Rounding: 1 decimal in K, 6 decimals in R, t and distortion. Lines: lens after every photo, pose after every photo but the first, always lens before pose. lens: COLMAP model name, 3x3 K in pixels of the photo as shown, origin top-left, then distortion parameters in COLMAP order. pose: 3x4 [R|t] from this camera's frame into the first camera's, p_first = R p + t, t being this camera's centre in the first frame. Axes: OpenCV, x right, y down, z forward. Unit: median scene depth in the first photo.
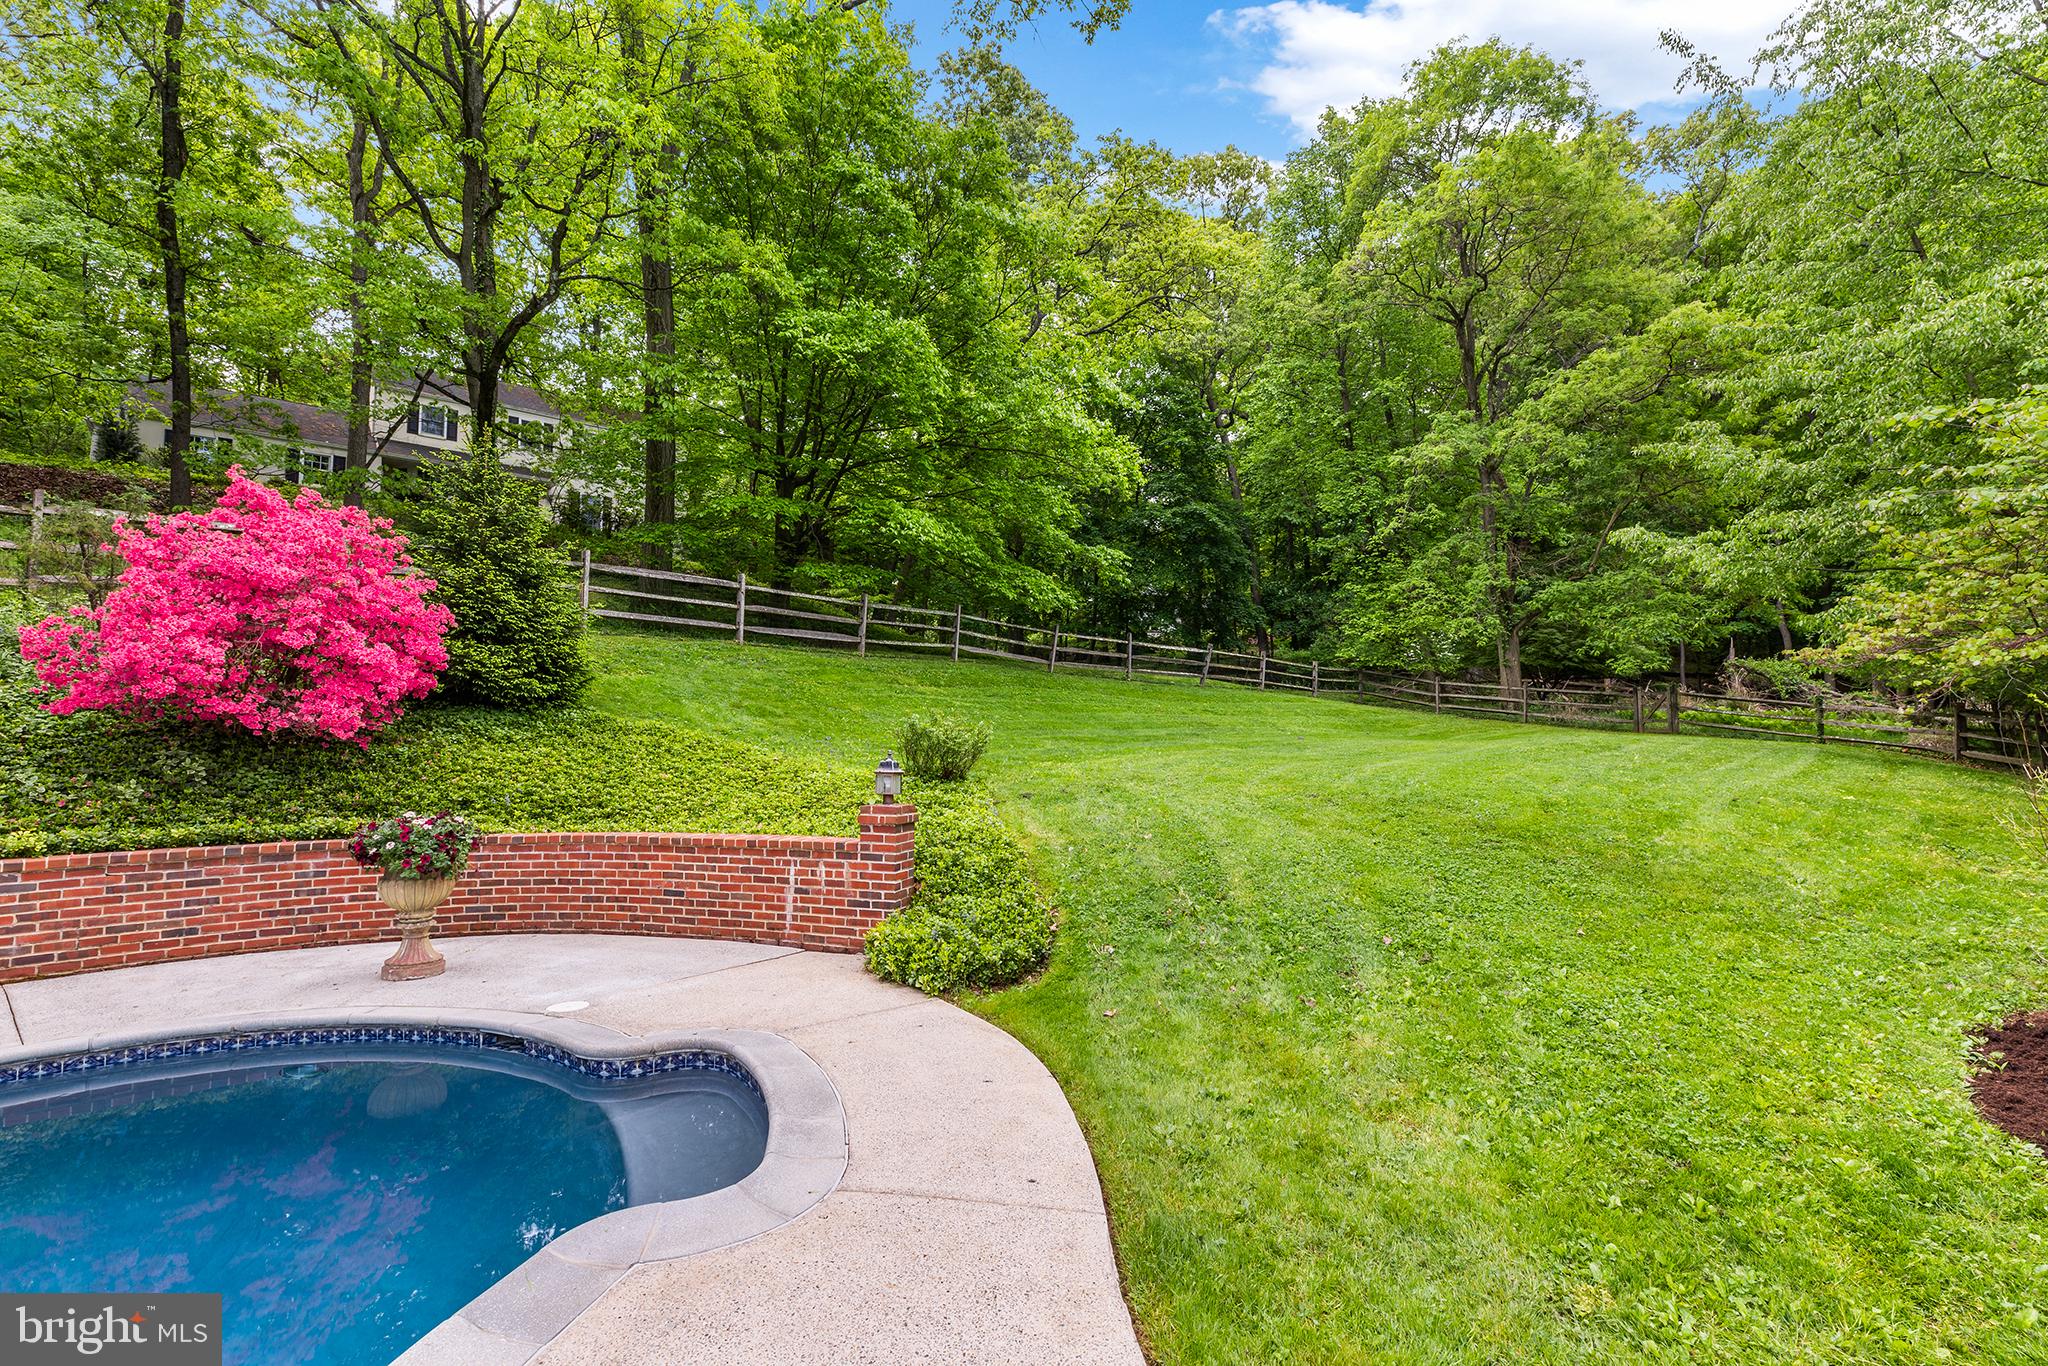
lens RADIAL K [[931.3, 0, 1027.0], [0, 931.3, 668.7], [0, 0, 1]] dist [0.003020, 0.000002]
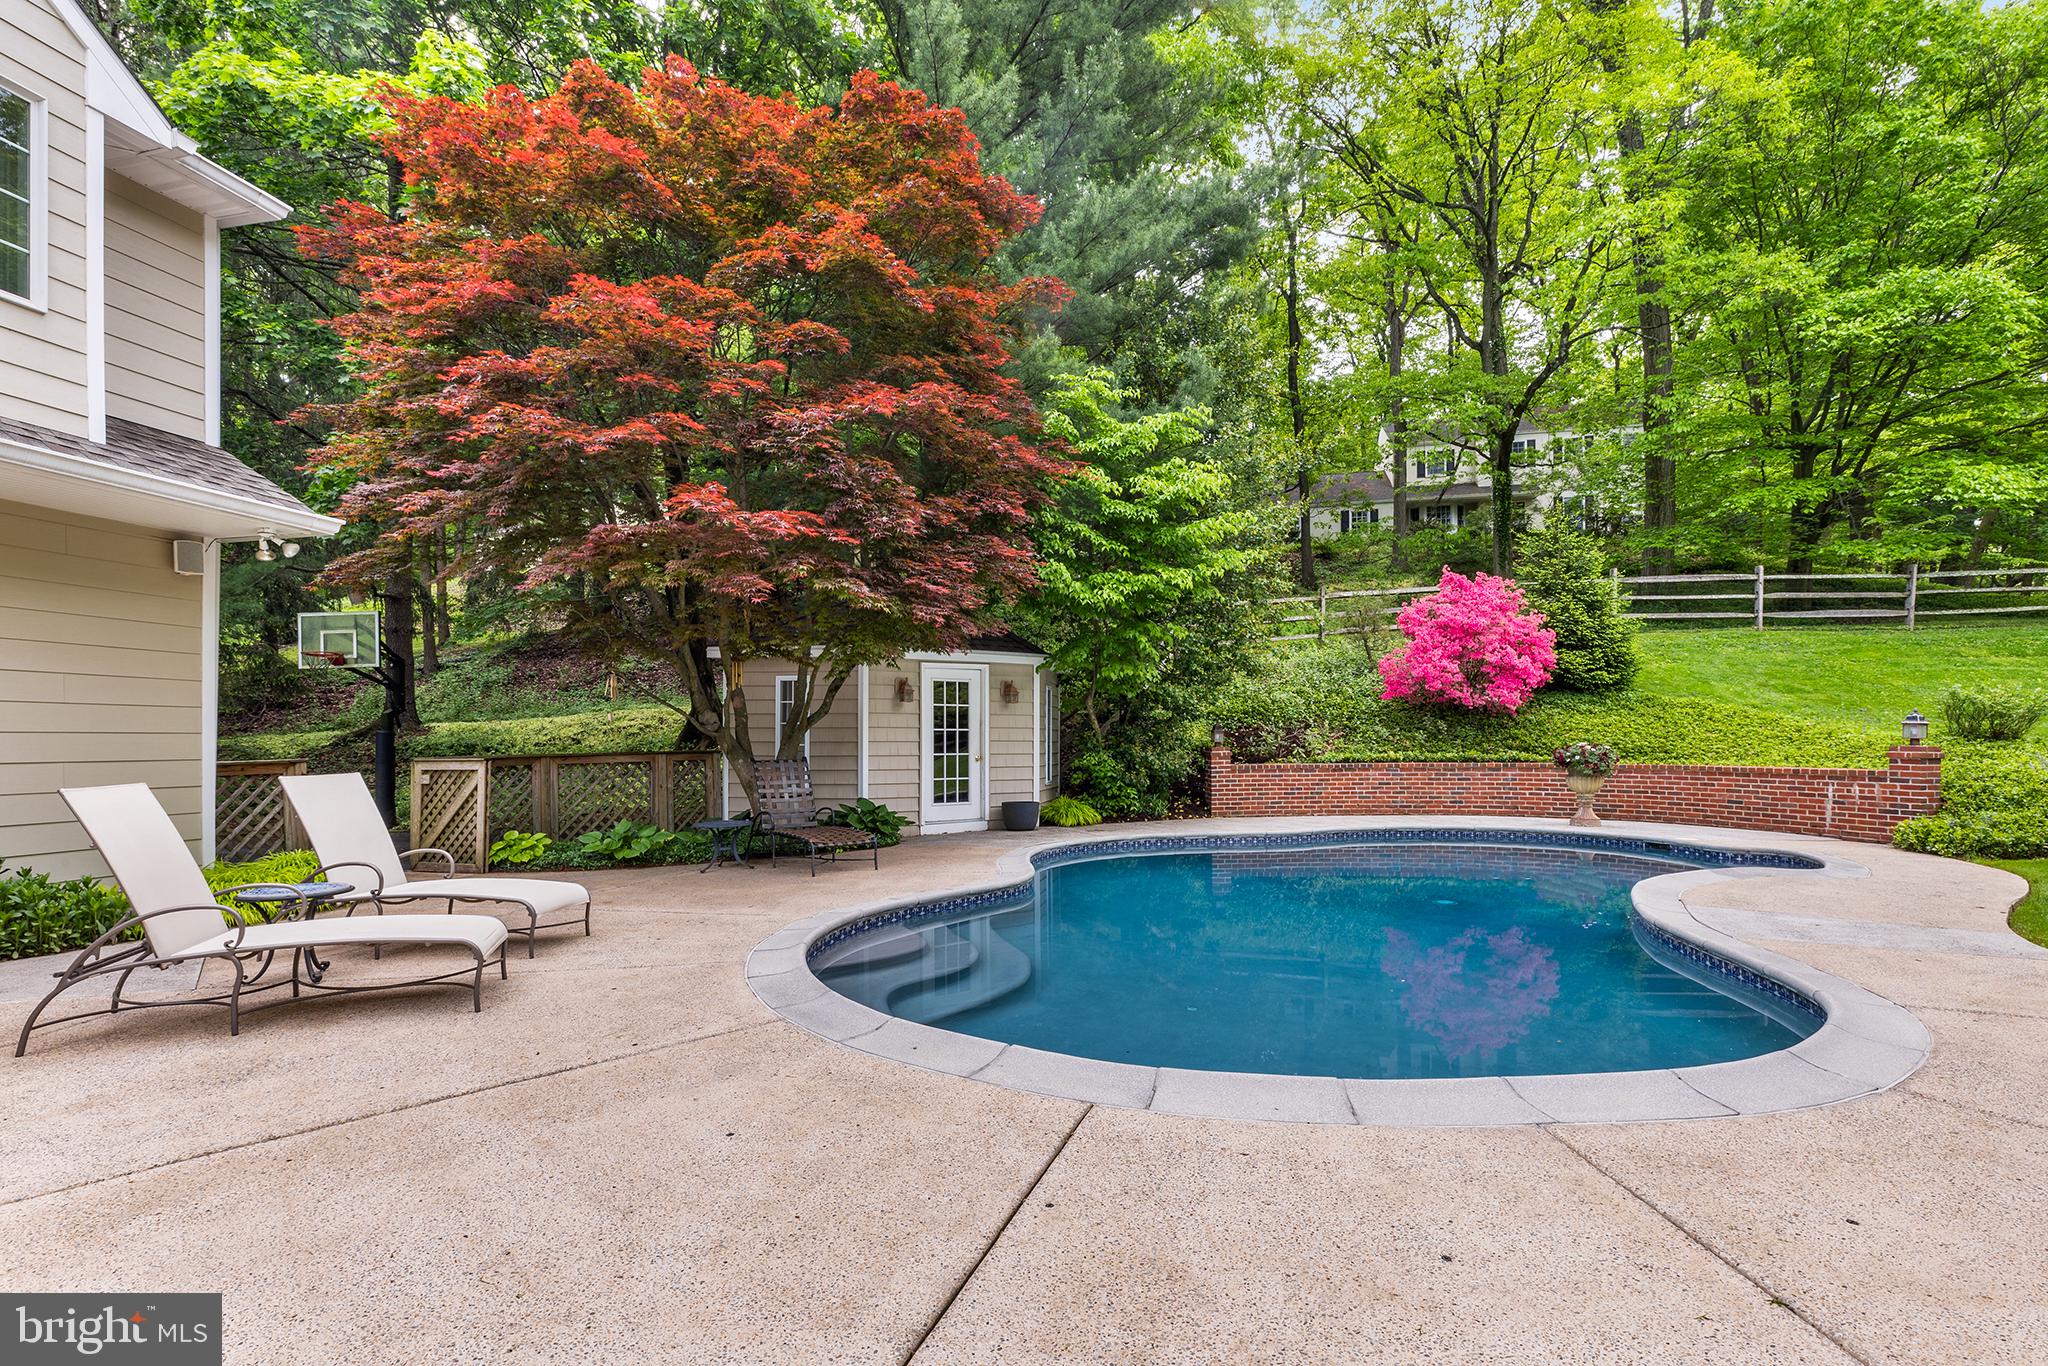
lens RADIAL K [[954.3, 0, 1024.3], [0, 954.3, 731.4], [0, 0, 1]] dist [0.004197, 0.001787]
pose [[0.593731, -0.001283, -0.804663, 0.155959], [0.062246, 0.997075, 0.044340, -0.019471], [0.802253, -0.076413, 0.592074, -0.675376]]
